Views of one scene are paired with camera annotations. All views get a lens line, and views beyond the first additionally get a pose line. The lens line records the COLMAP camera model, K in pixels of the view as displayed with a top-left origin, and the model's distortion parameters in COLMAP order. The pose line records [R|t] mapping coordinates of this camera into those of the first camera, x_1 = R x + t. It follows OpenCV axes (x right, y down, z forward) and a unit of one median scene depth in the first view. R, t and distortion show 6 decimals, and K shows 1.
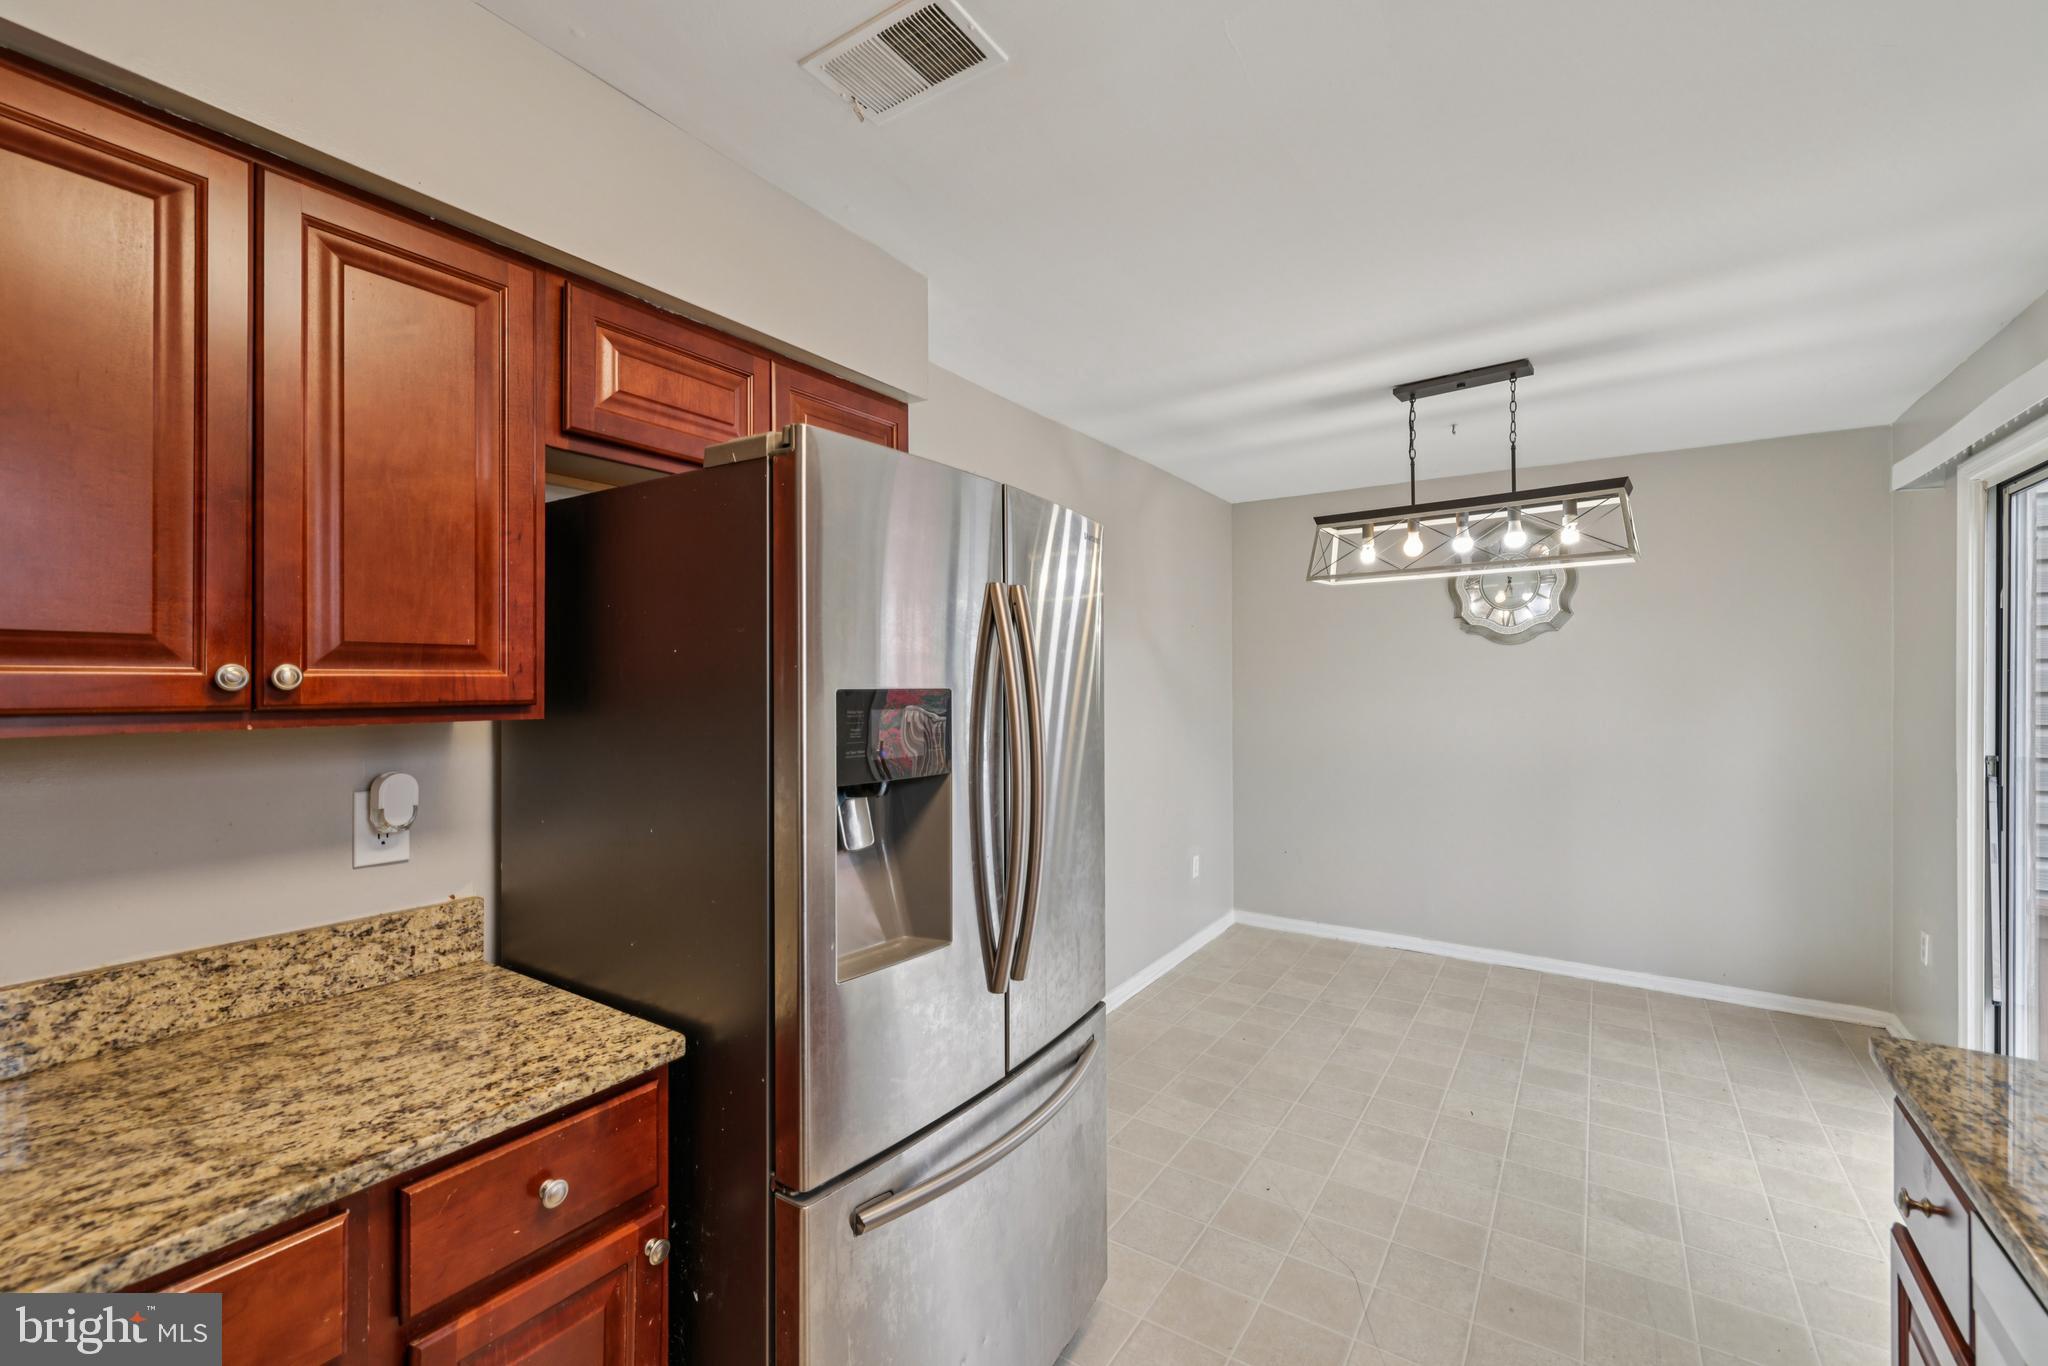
lens RADIAL K [[856.1, 0, 1013.0], [0, 856.1, 679.9], [0, 0, 1]] dist [0.000091, 0.000110]
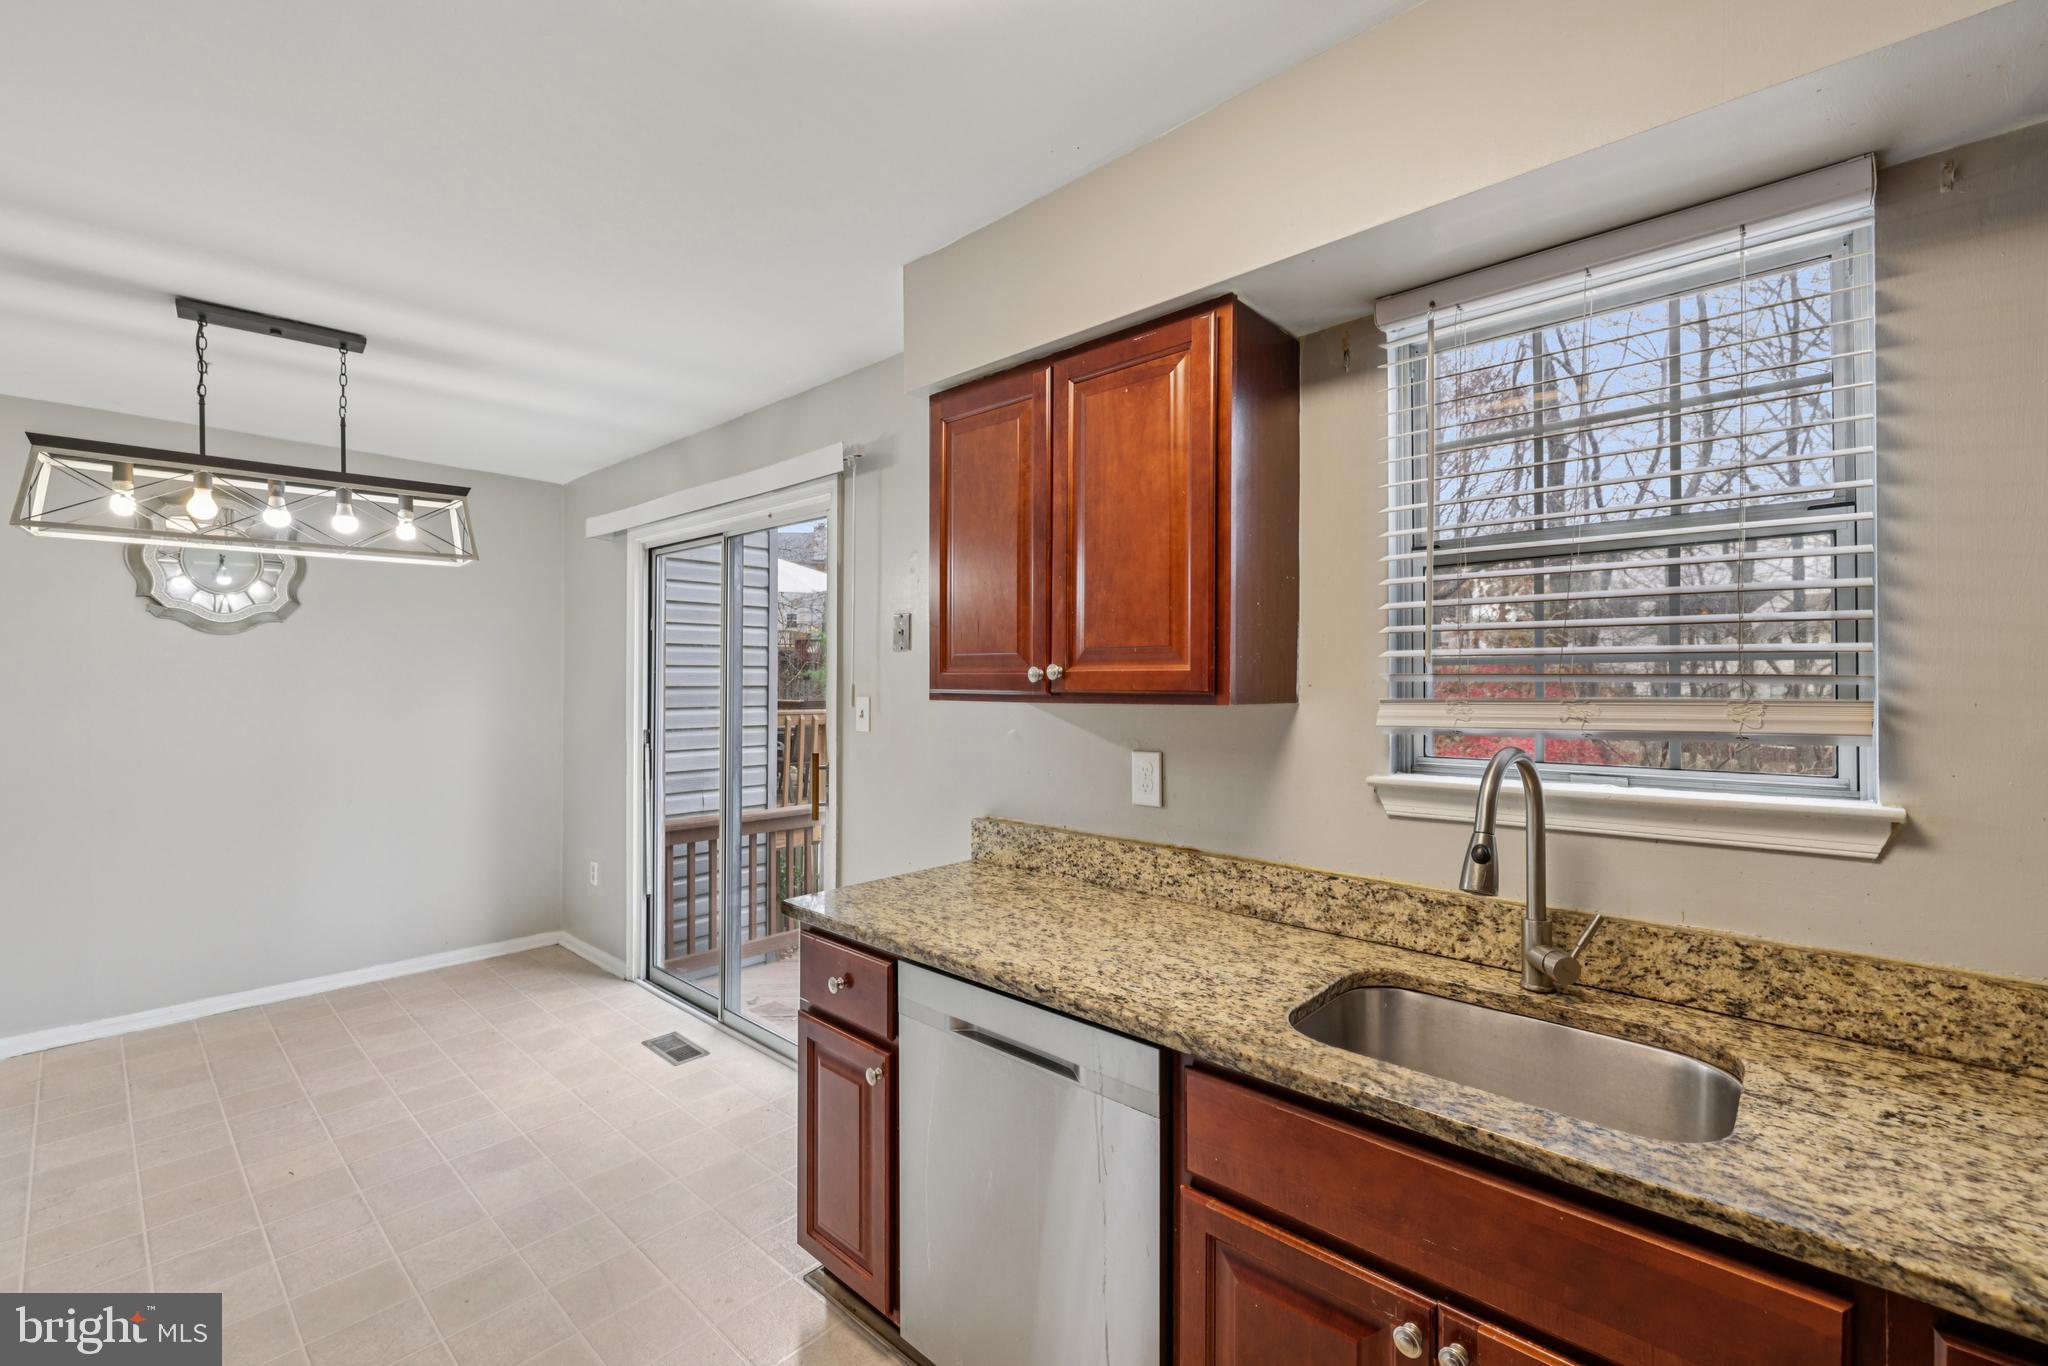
lens RADIAL K [[856.1, 0, 1013.0], [0, 856.1, 679.9], [0, 0, 1]] dist [0.000091, 0.000110]
pose [[0.148411, 0.002025, 0.988924, -0.218042], [-0.003819, 0.999992, -0.001475, 0.002834], [-0.988918, -0.003557, 0.148418, 0.146425]]
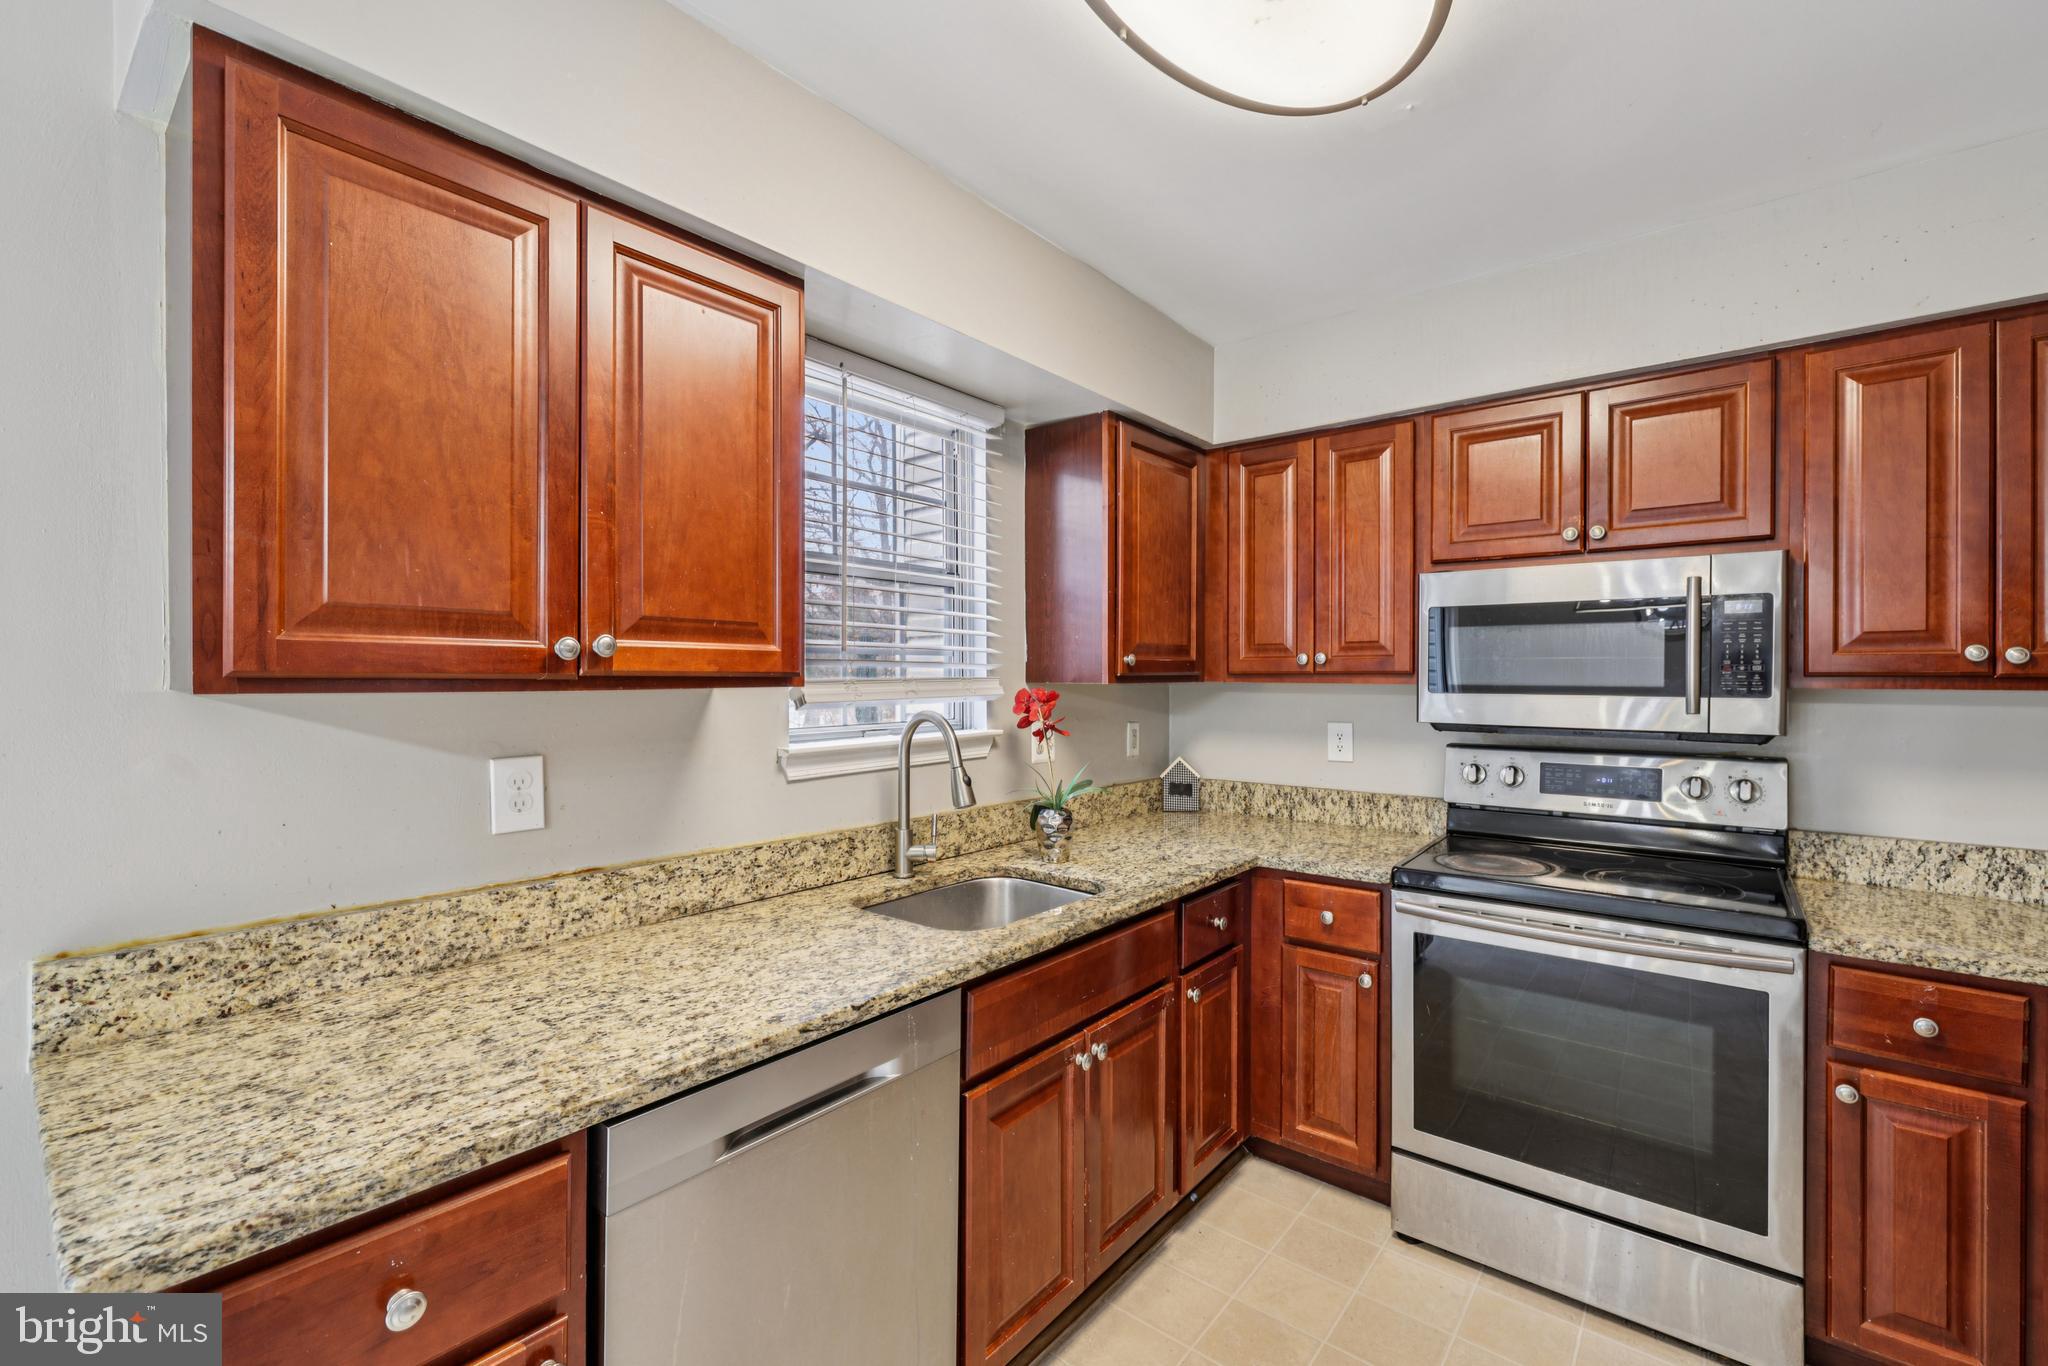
lens RADIAL K [[878.7, 0, 1038.2], [0, 878.7, 695.9], [0, 0, 1]] dist [0.002576, -0.000405]
pose [[-0.996790, -0.010401, 0.079384, 0.165730], [-0.008572, 0.999691, 0.023347, 0.009365], [-0.079602, 0.022592, -0.996571, 0.670334]]
